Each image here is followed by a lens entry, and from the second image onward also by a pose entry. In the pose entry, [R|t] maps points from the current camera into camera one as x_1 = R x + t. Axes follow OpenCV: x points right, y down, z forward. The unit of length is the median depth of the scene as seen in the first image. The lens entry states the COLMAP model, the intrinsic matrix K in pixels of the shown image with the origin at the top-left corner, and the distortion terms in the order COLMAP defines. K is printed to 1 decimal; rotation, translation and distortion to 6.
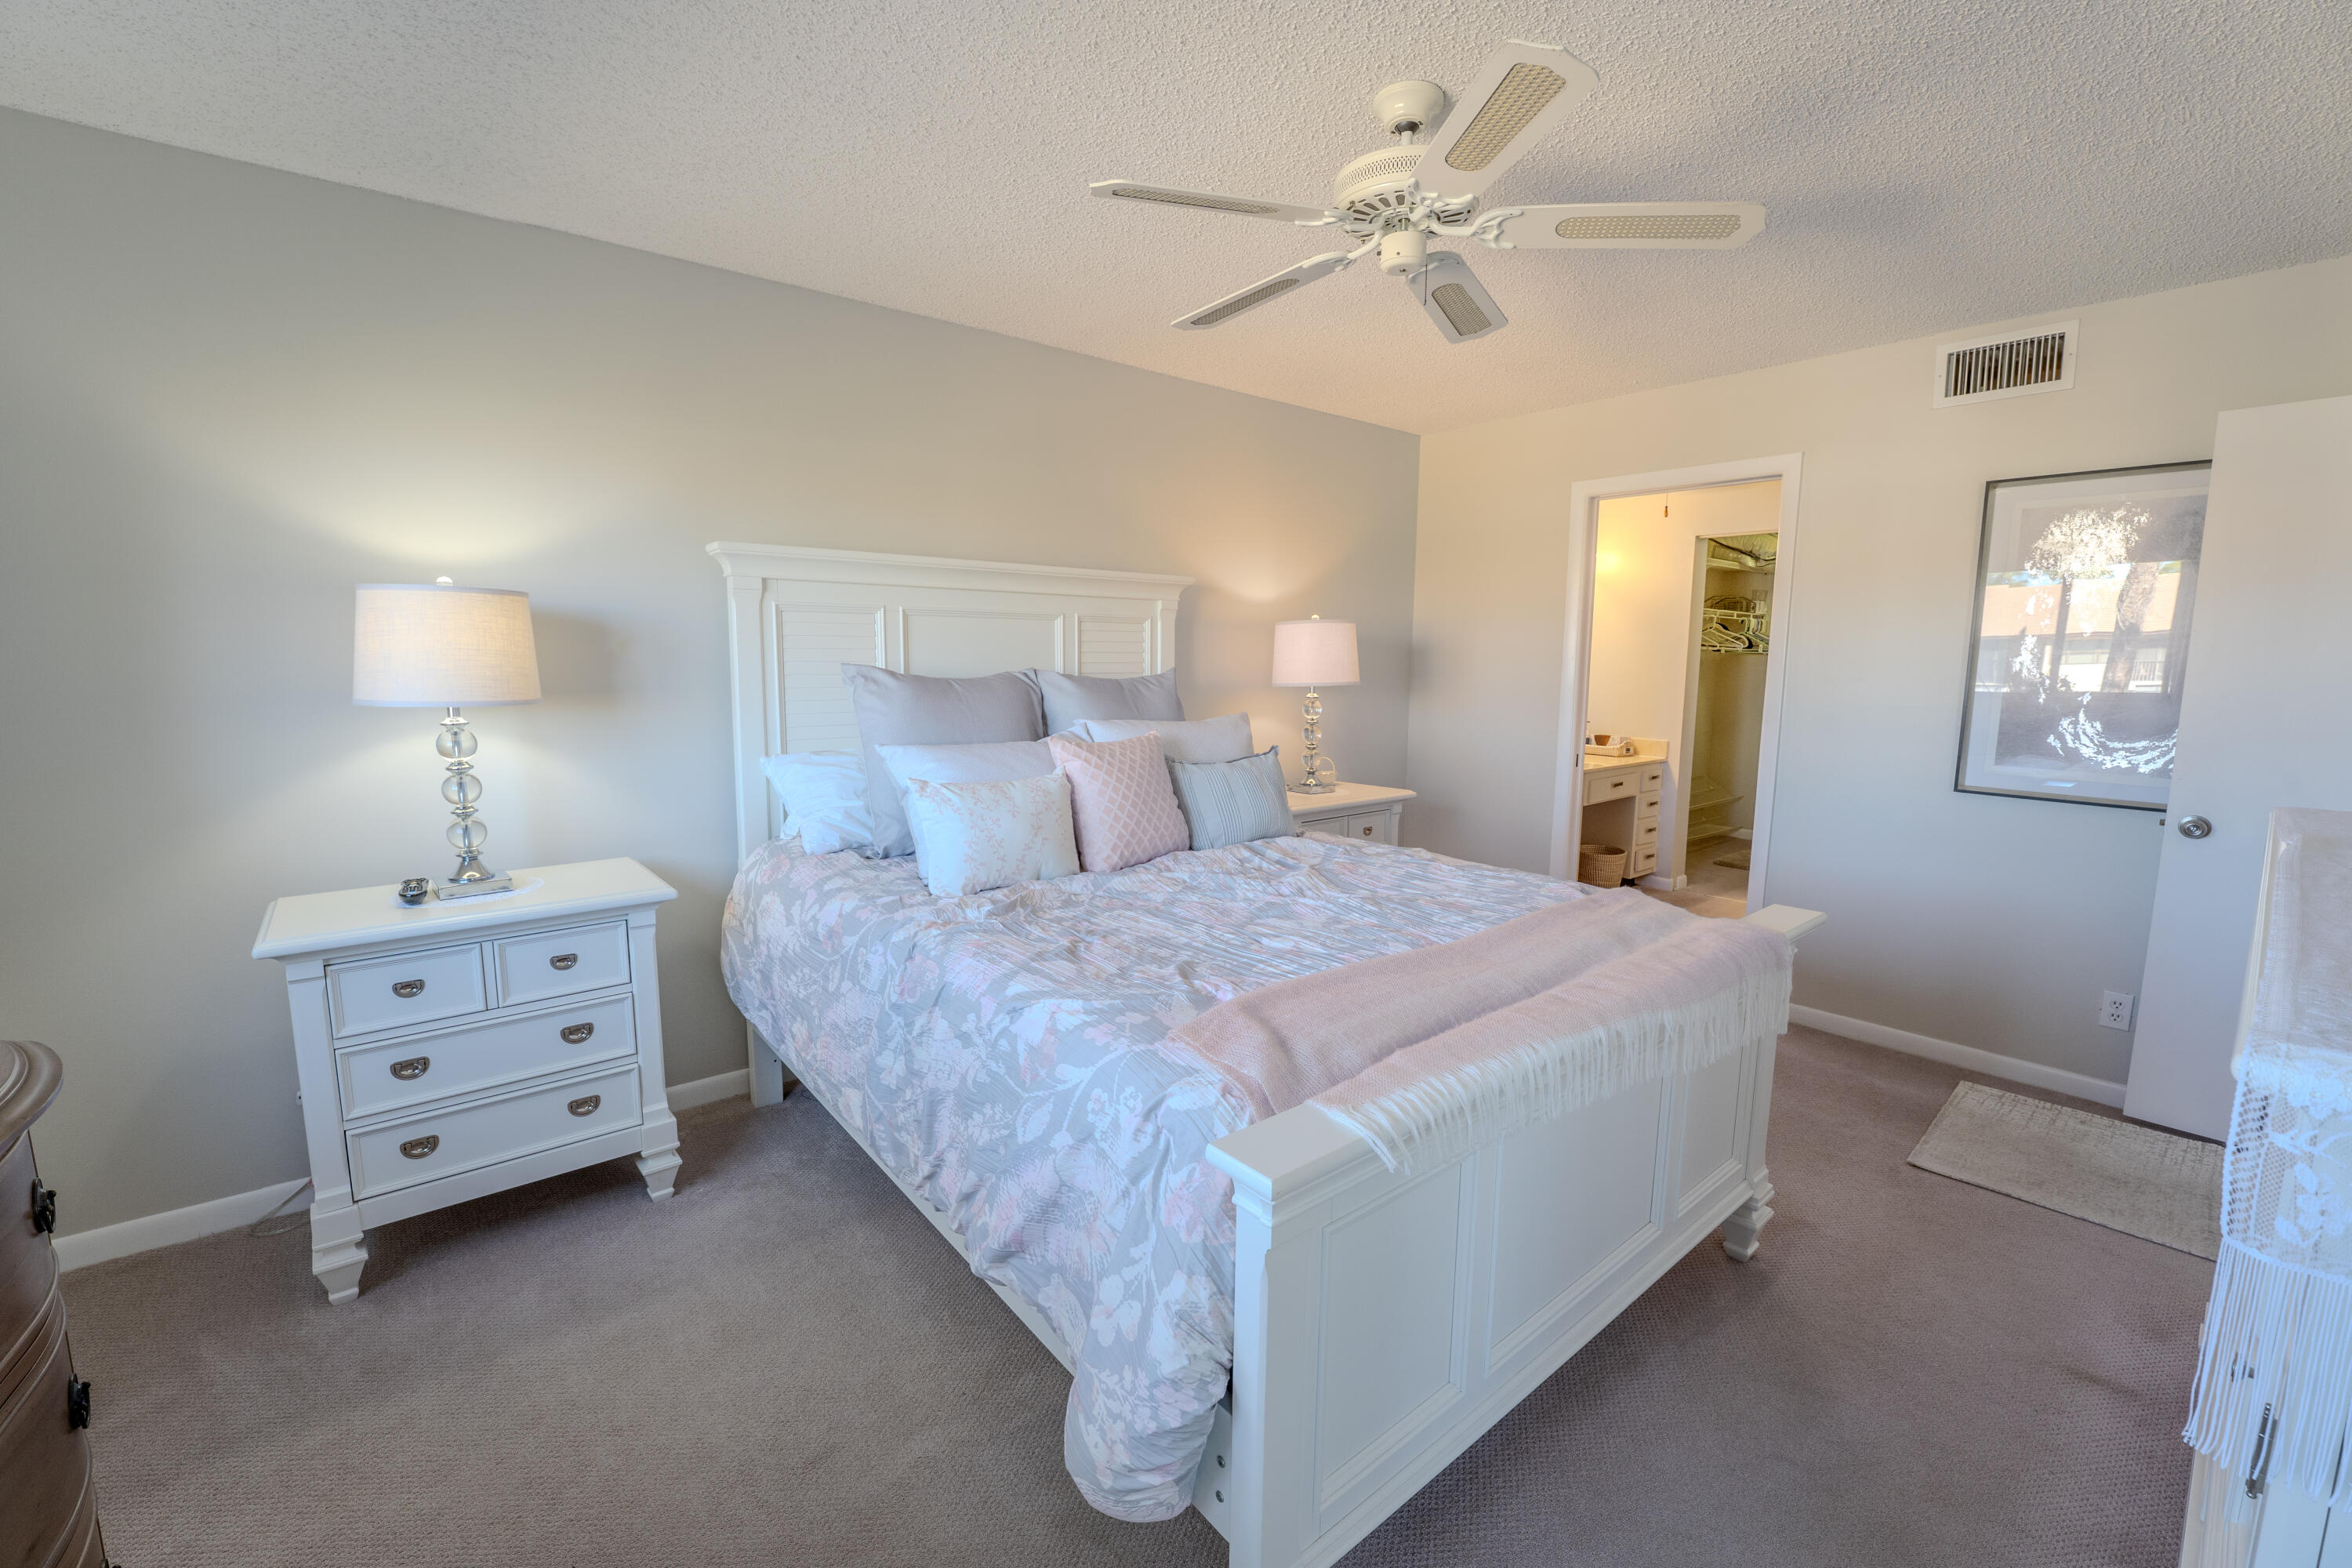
lens RADIAL K [[937.6, 0, 1194.7], [0, 937.6, 769.5], [0, 0, 1]] dist [-0.022581, 0.000443]
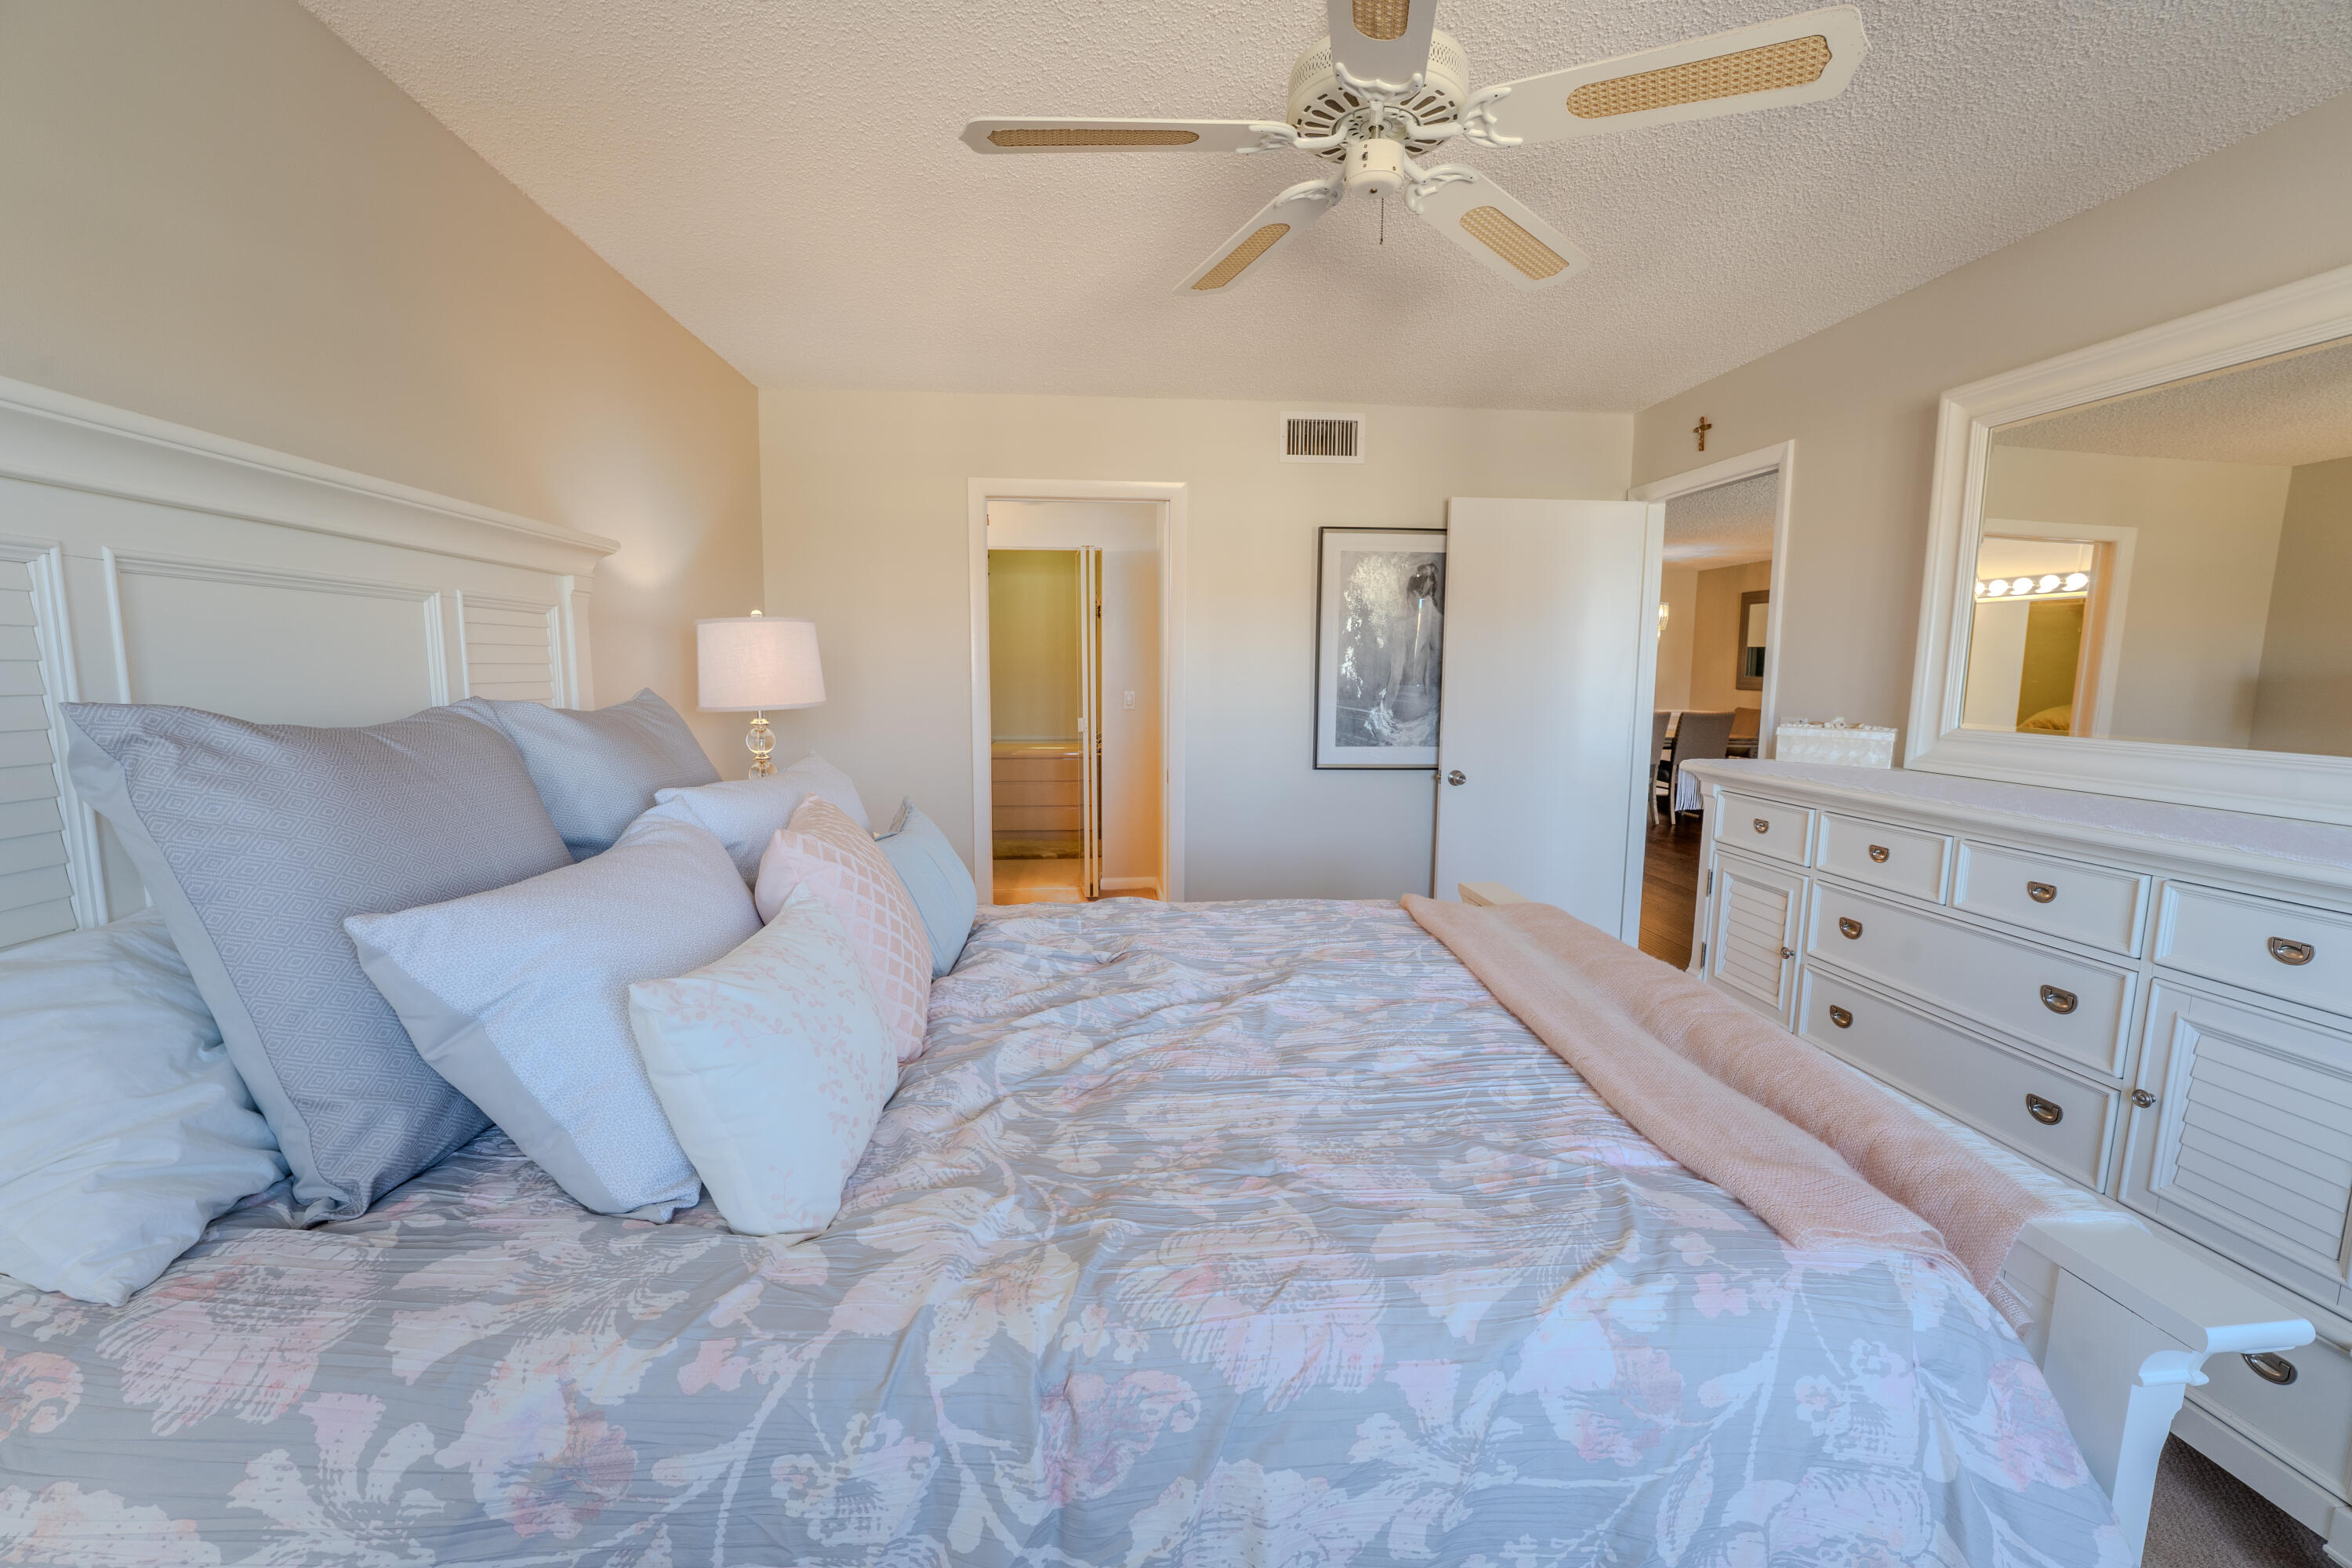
lens RADIAL K [[937.6, 0, 1169.3], [0, 937.6, 779.5], [0, 0, 1]] dist [-0.022581, 0.000443]
pose [[0.587752, -0.102317, 0.802545, -0.539574], [0.098485, 0.993642, 0.054553, -0.086454], [-0.803025, 0.046975, 0.594092, 0.646465]]
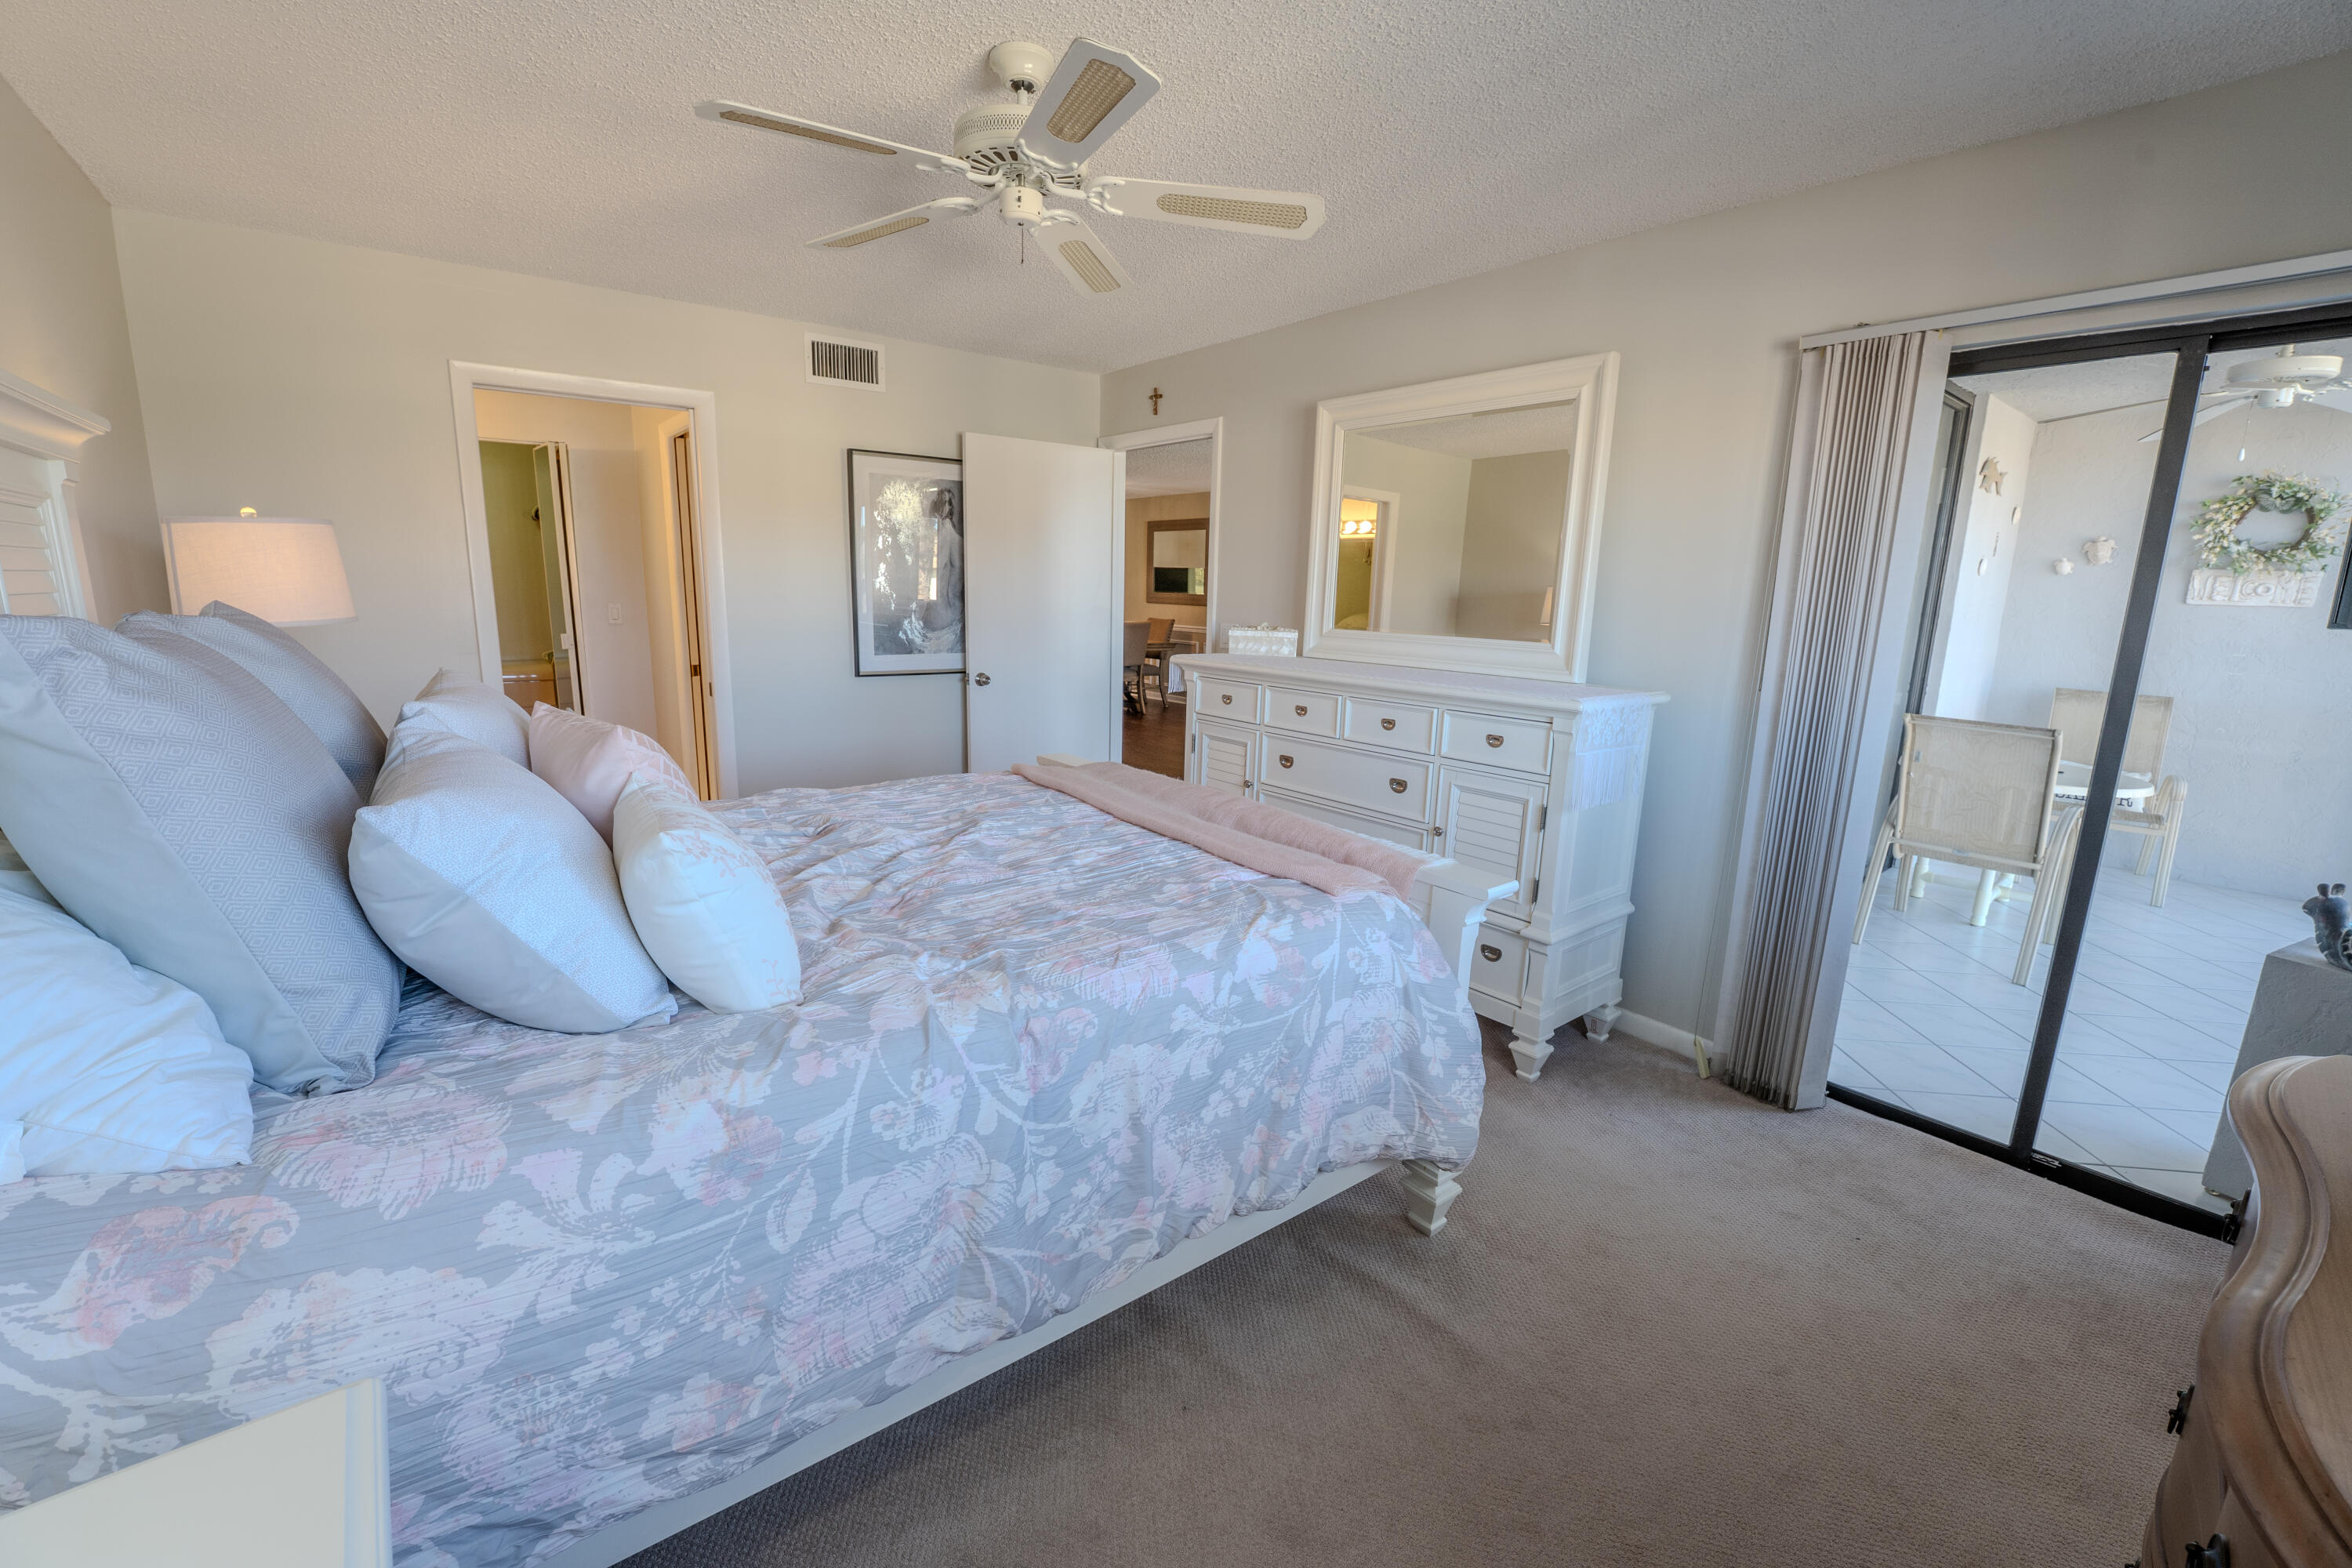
lens RADIAL K [[937.6, 0, 1135.0], [0, 937.6, 763.0], [0, 0, 1]] dist [-0.022581, 0.000443]
pose [[0.071965, -0.192286, 0.978697, -0.874867], [0.102222, 0.977496, 0.184533, -0.107946], [-0.992155, 0.086765, 0.090001, 0.776842]]
